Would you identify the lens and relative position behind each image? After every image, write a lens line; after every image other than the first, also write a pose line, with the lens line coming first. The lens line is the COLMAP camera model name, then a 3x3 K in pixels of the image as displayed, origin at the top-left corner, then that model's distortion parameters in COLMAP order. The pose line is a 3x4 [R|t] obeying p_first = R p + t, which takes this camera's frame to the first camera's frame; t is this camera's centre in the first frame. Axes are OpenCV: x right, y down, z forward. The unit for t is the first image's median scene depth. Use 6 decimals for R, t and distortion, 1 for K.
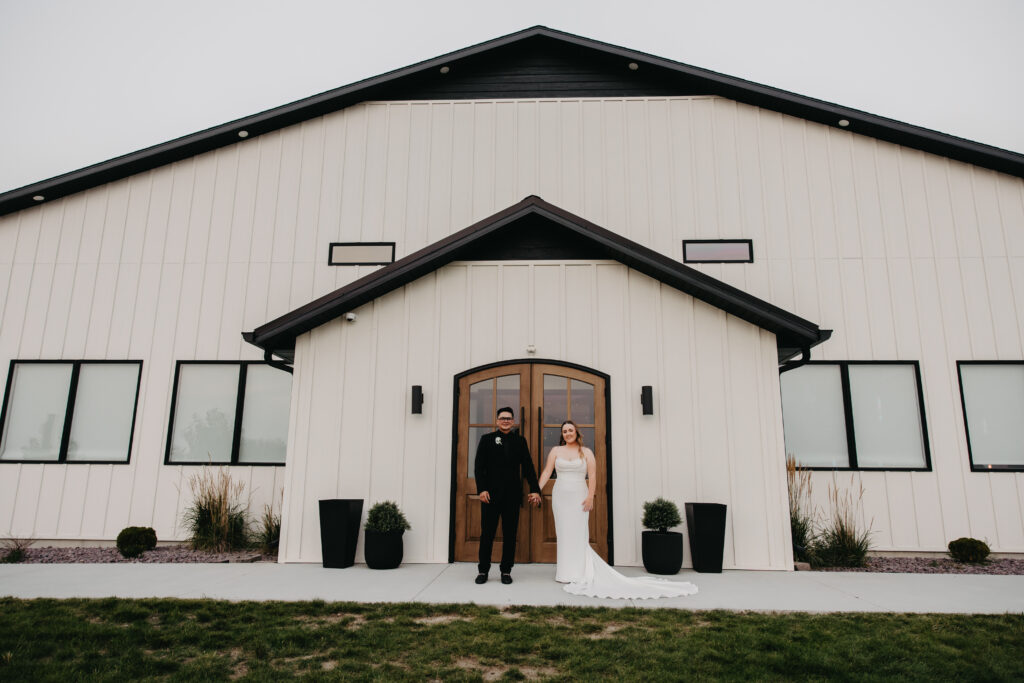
lens RADIAL K [[687.7, 0, 507.7], [0, 687.7, 358.3], [0, 0, 1]] dist [-0.004231, 0.003608]
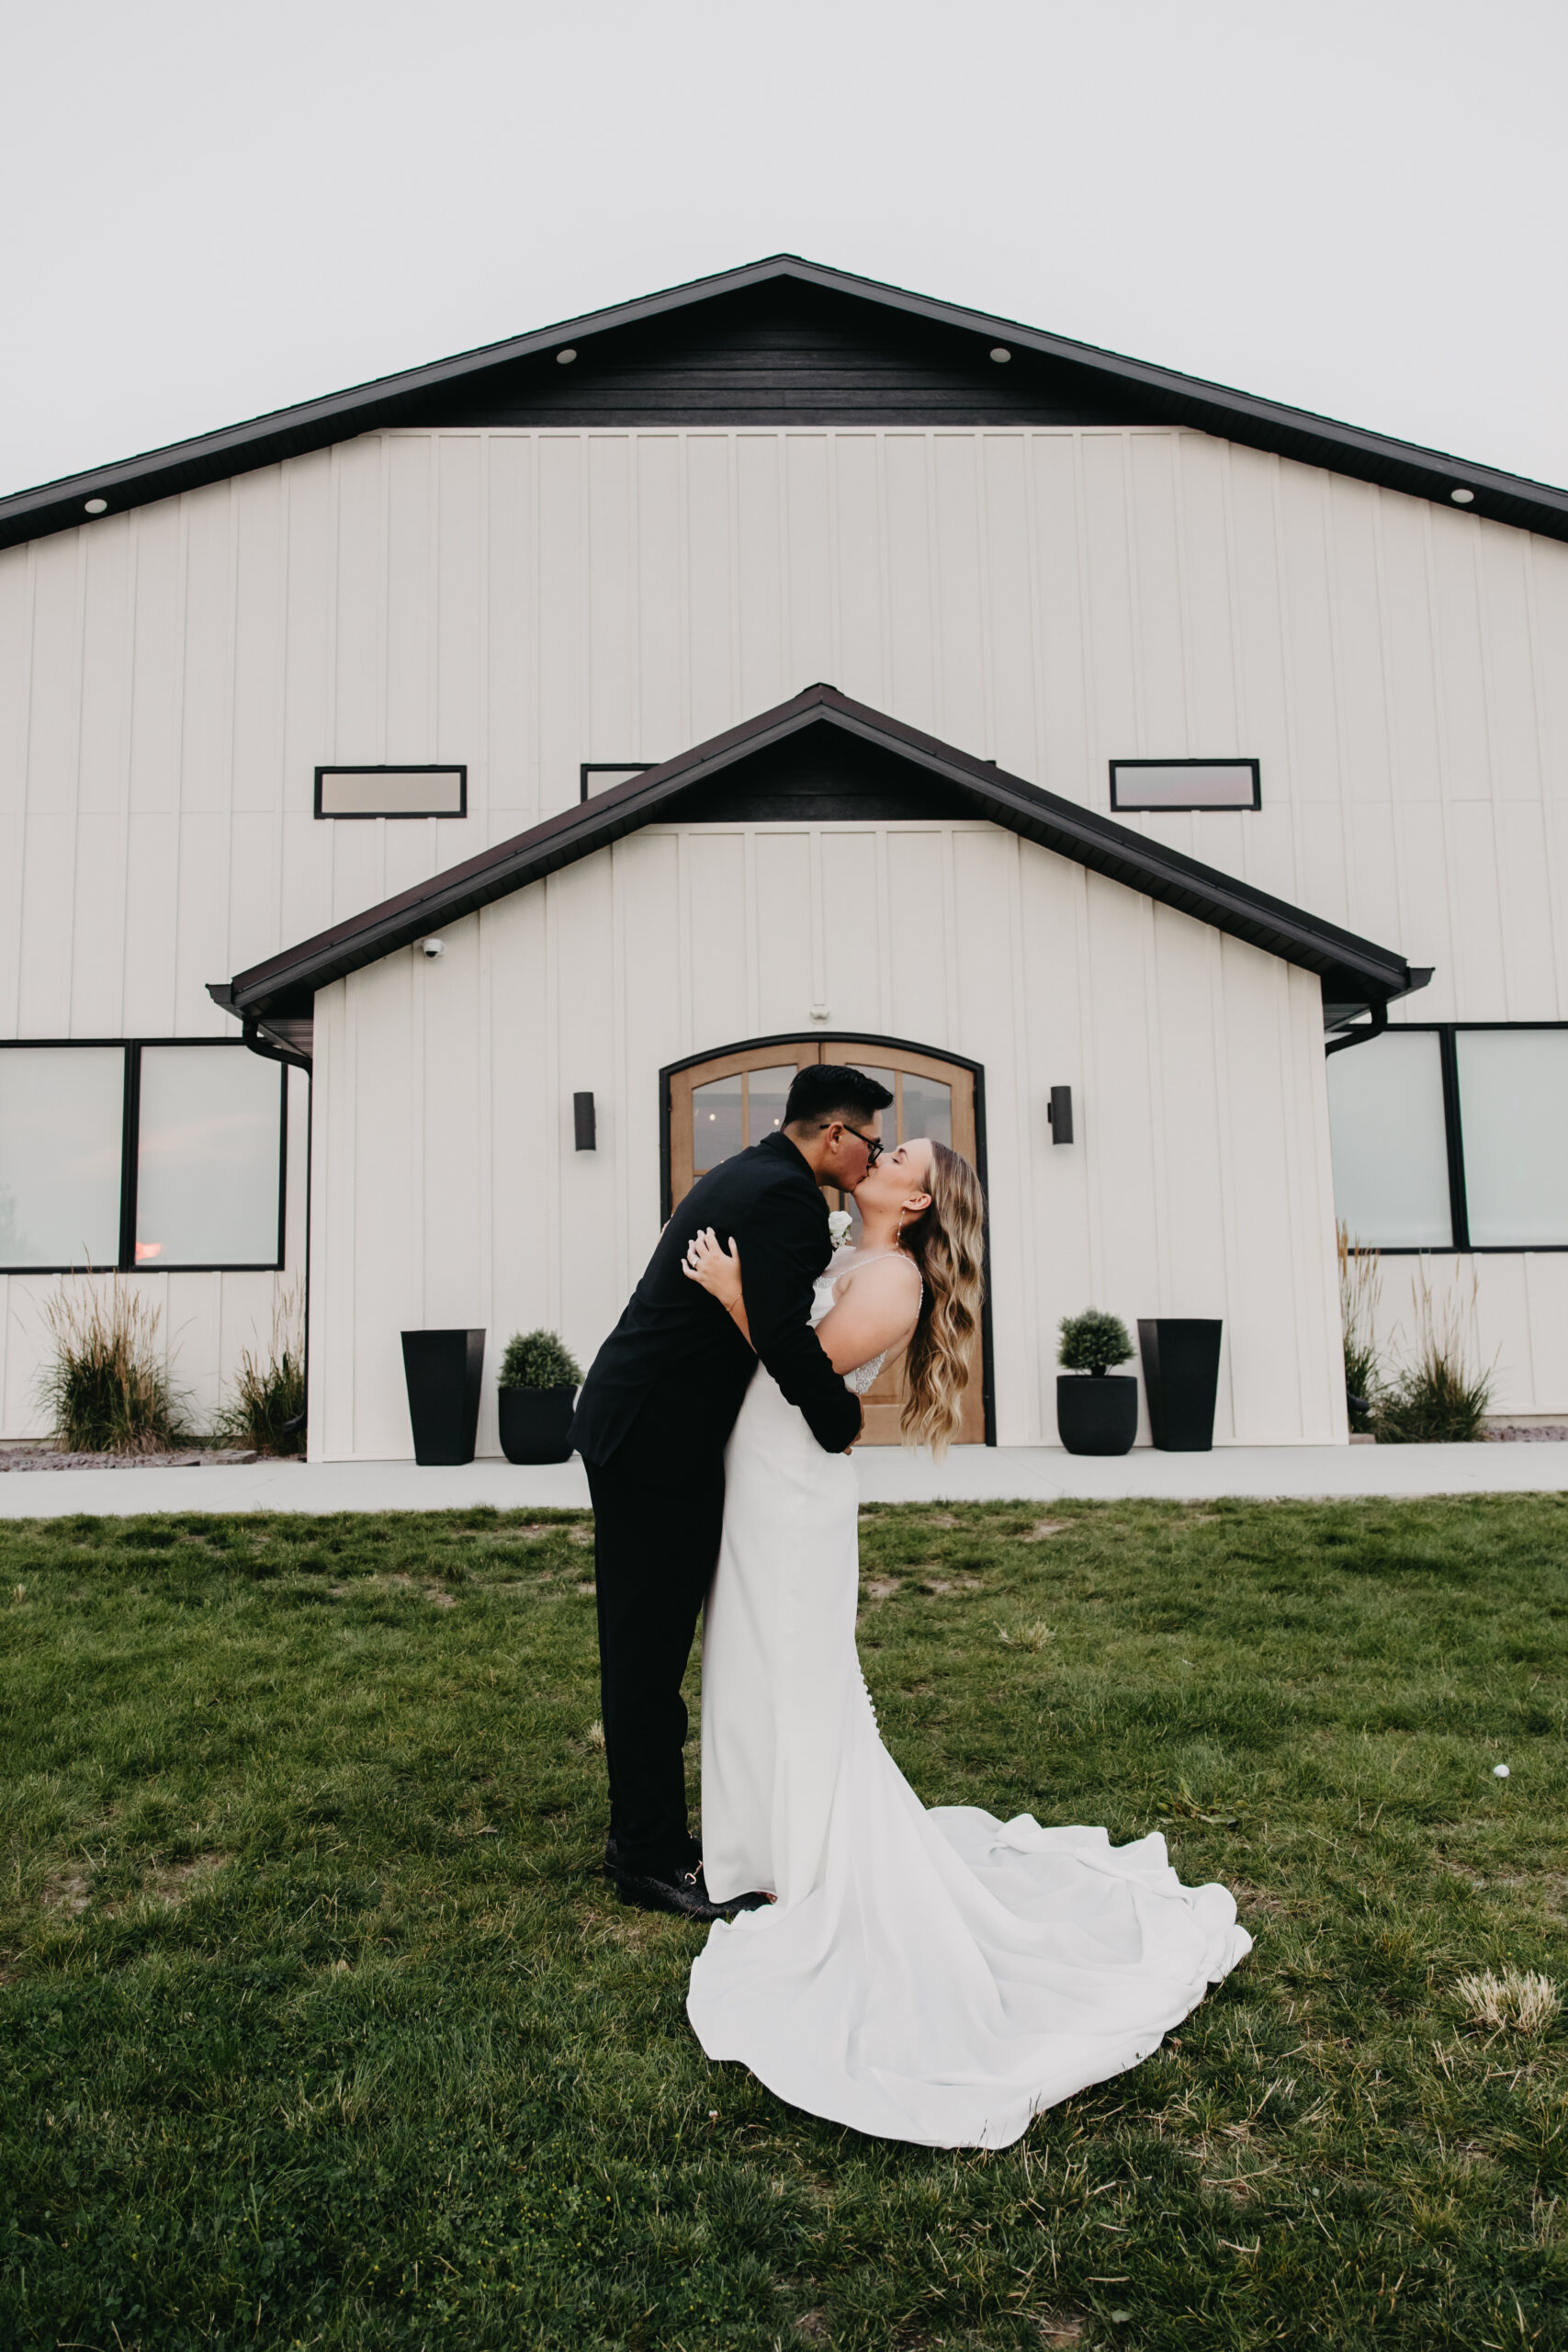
lens RADIAL K [[1579.4, 0, 784.0], [0, 1579.4, 1176.0], [0, 0, 1]] dist [-0.004231, 0.003608]
pose [[0.997931, -0.018530, 0.061574, -0.060962], [0.012365, 0.995007, 0.099036, -0.009050], [-0.063101, -0.098070, 0.993177, -0.102602]]
